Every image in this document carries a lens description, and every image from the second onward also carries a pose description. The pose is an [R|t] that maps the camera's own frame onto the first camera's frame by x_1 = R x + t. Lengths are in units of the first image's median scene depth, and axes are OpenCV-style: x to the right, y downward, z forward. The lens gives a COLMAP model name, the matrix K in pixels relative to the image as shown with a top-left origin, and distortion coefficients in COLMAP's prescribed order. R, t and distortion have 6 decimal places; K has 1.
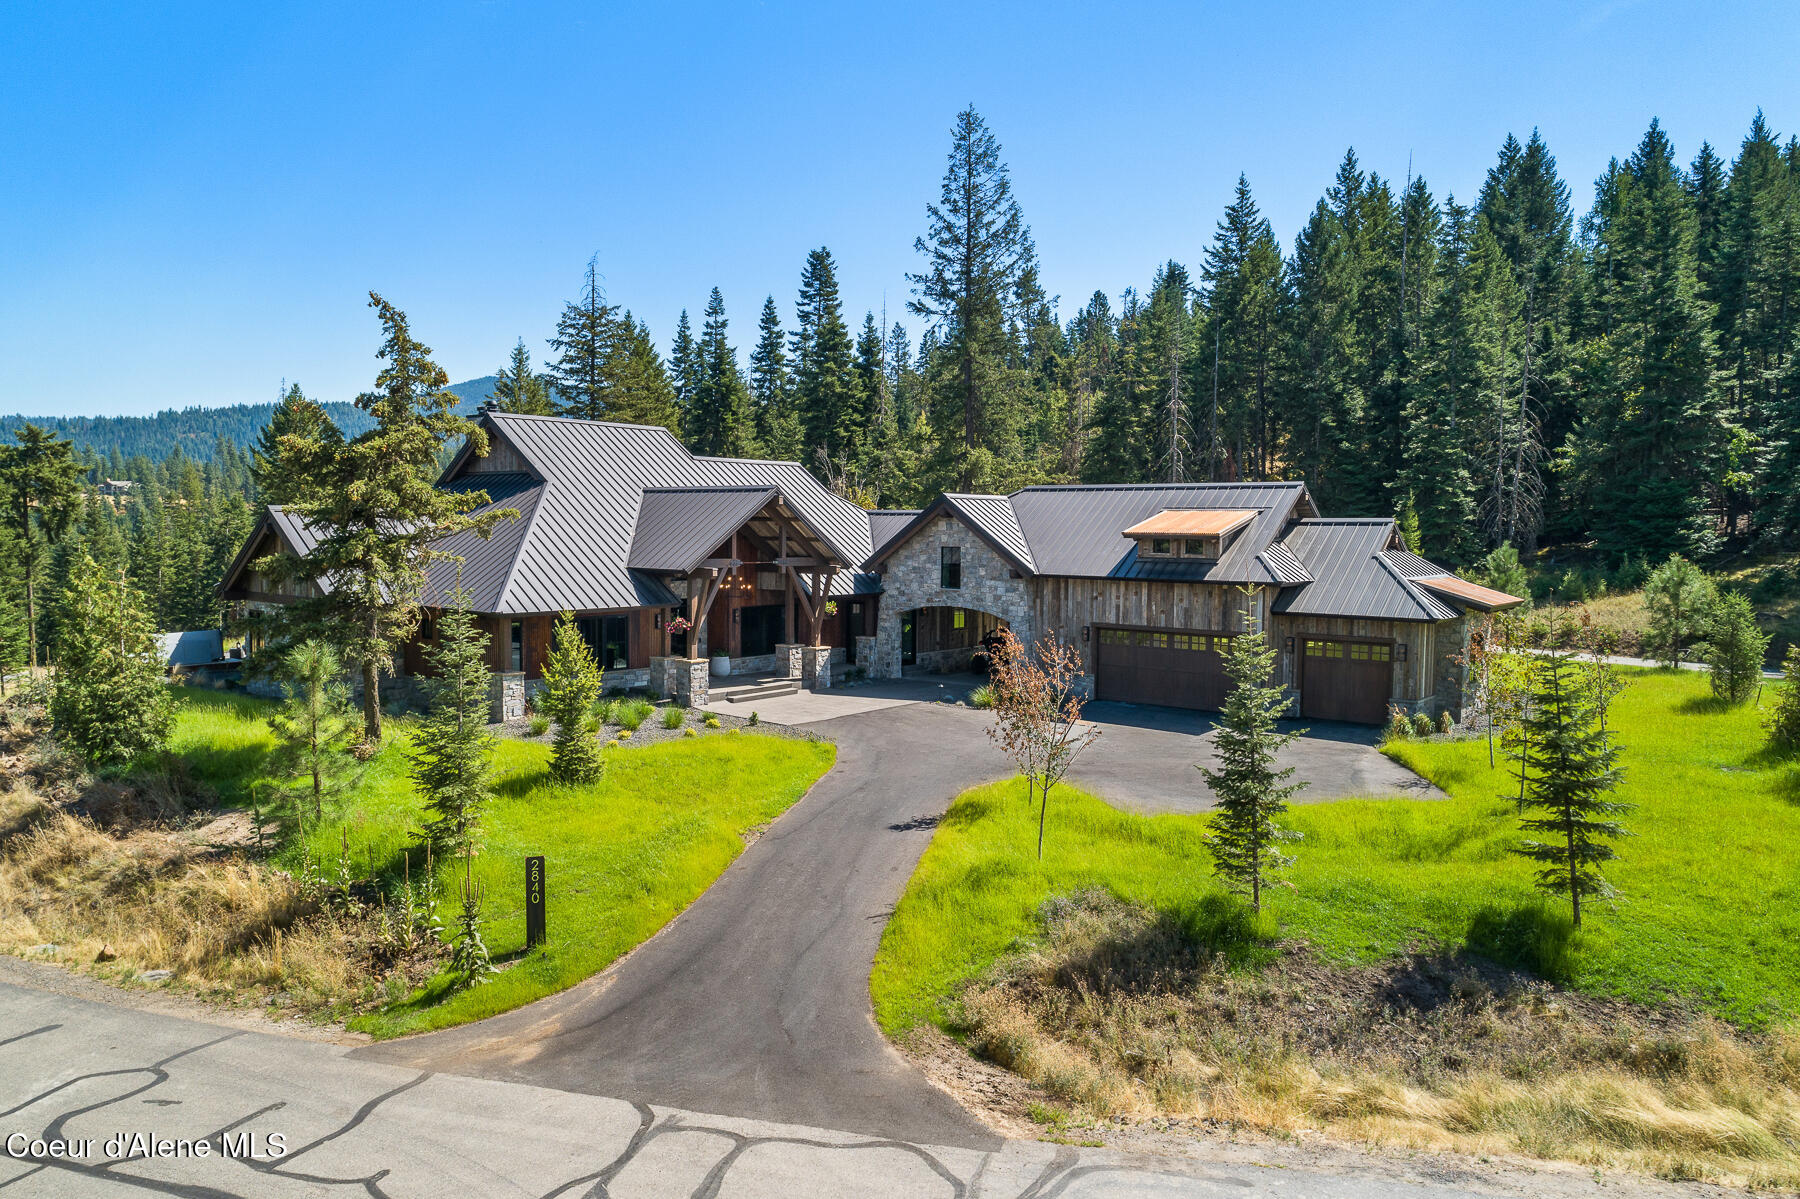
lens RADIAL K [[1275.3, 0, 903.7], [0, 1275.3, 658.1], [0, 0, 1]] dist [-0.001350, 0.005635]
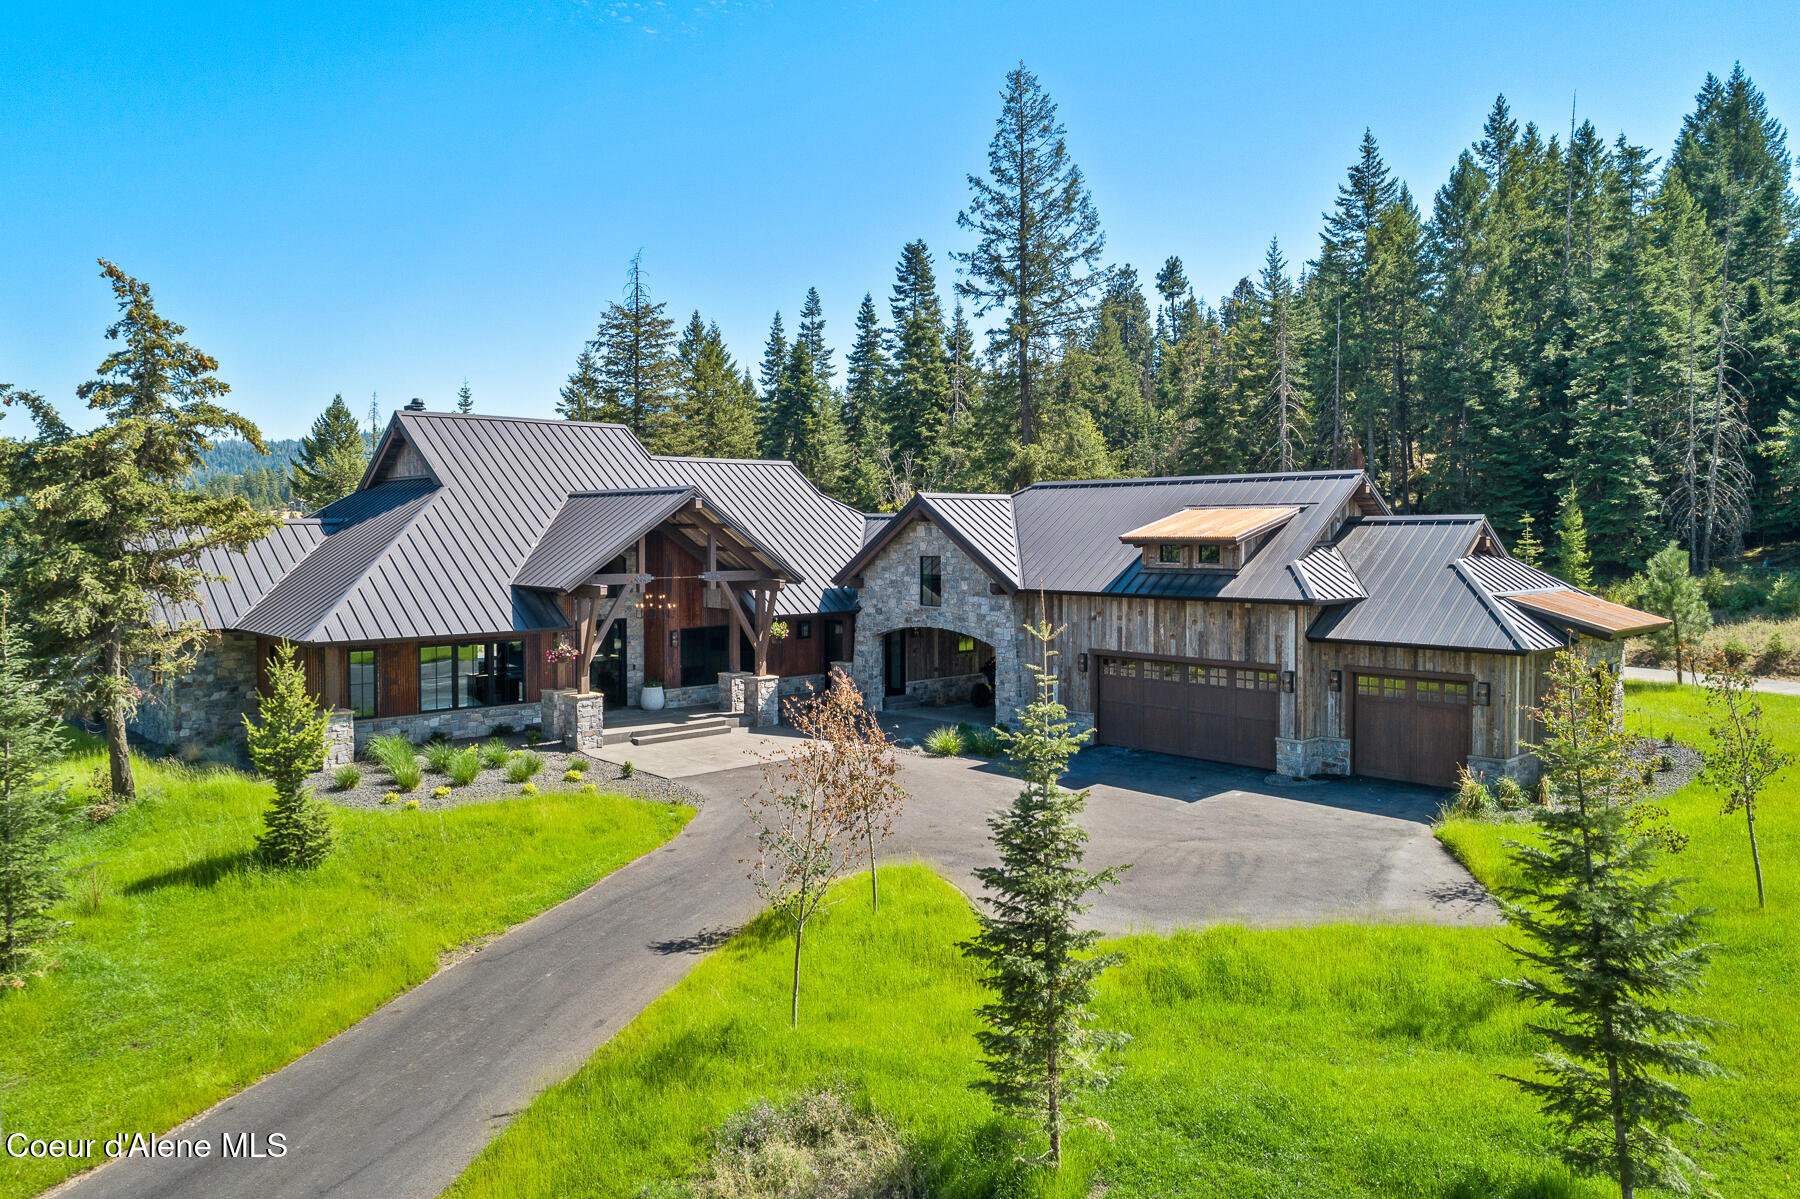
lens RADIAL K [[1238.4, 0, 900.0], [0, 1238.4, 599.5], [0, 0, 1]] dist [-0.005230, 0.008428]
pose [[0.985809, -0.002753, -0.167851, 0.150168], [-0.005348, 0.998843, -0.047794, -0.019599], [0.167788, 0.048014, 0.984653, 0.195230]]
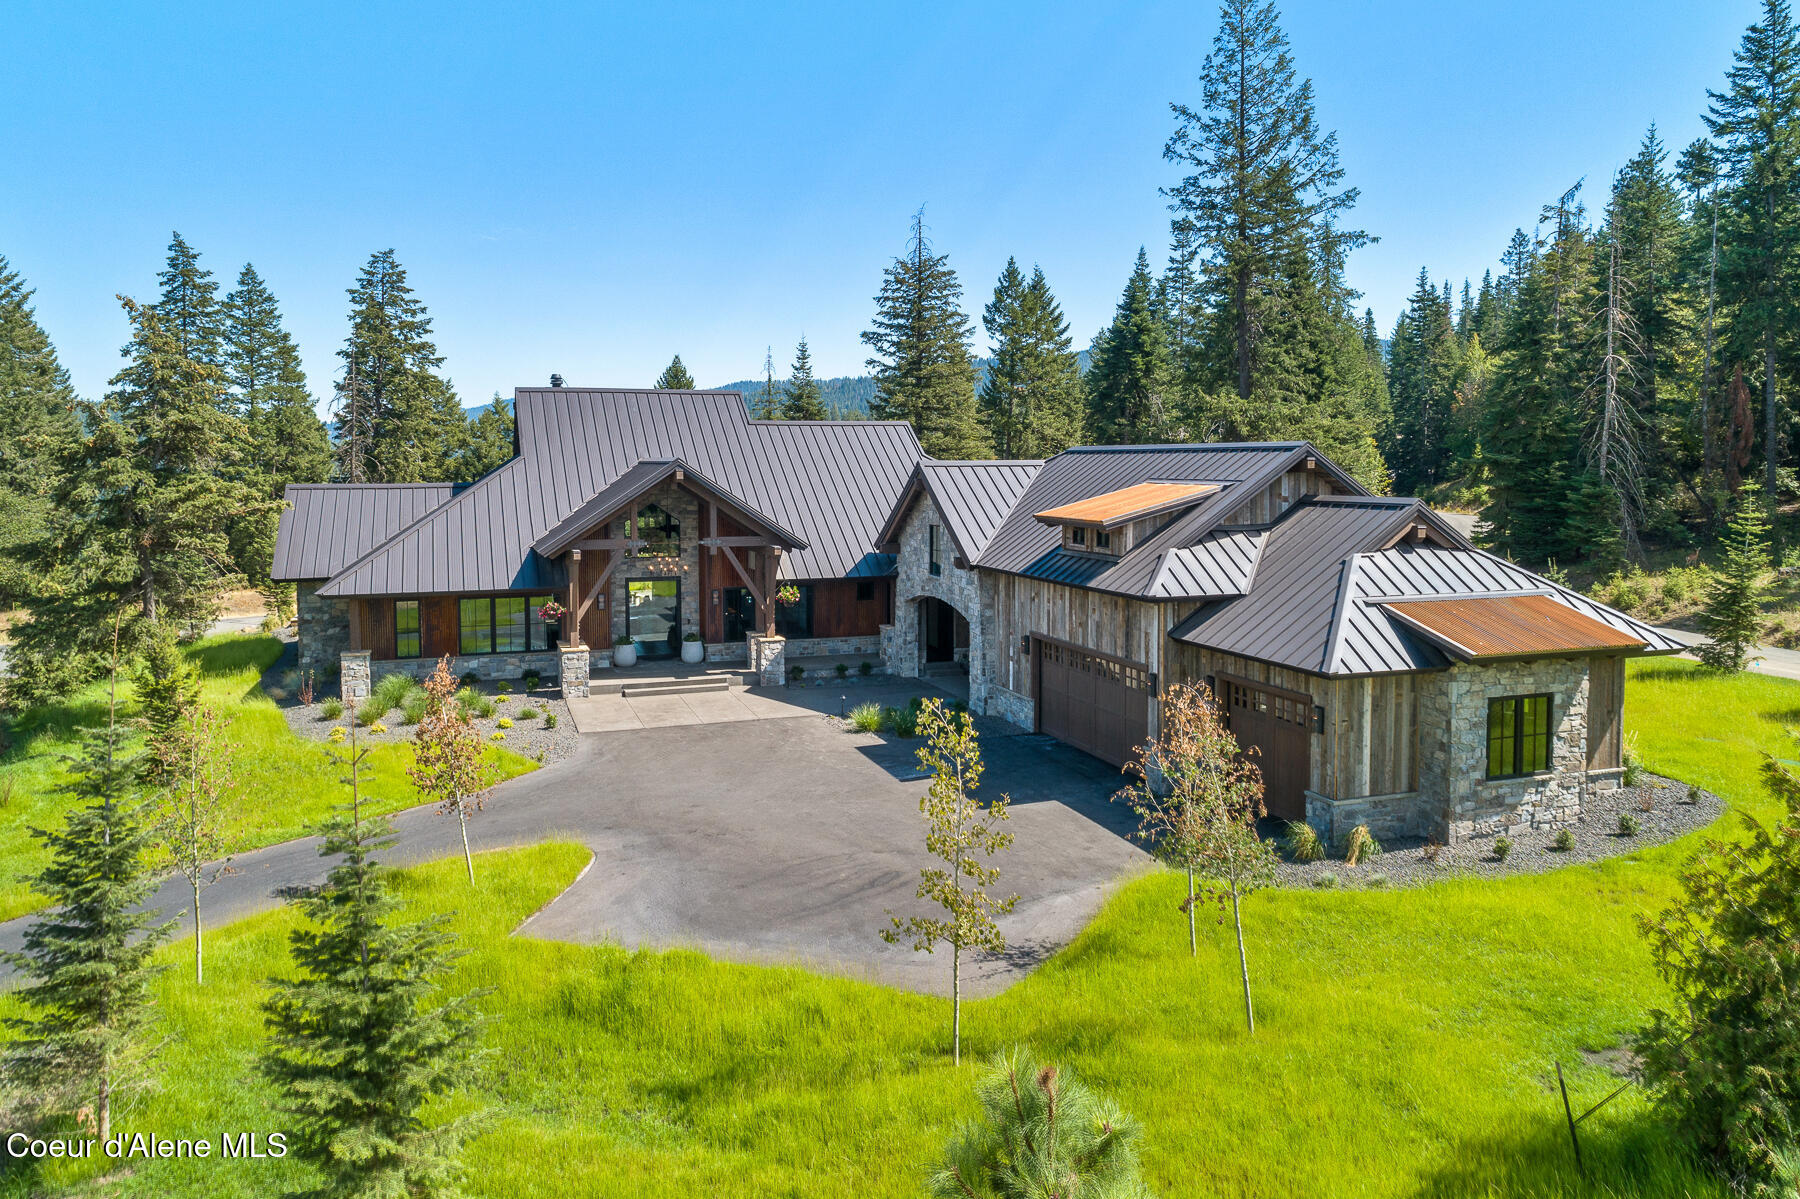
lens RADIAL K [[1248.6, 0, 1015.3], [0, 1248.6, 558.6], [0, 0, 1]] dist [0.000902, 0.004320]
pose [[0.839818, 0.034599, -0.541765, 0.505052], [-0.045442, 0.998945, -0.006645, -0.061314], [0.540963, 0.030200, 0.840504, 0.346082]]
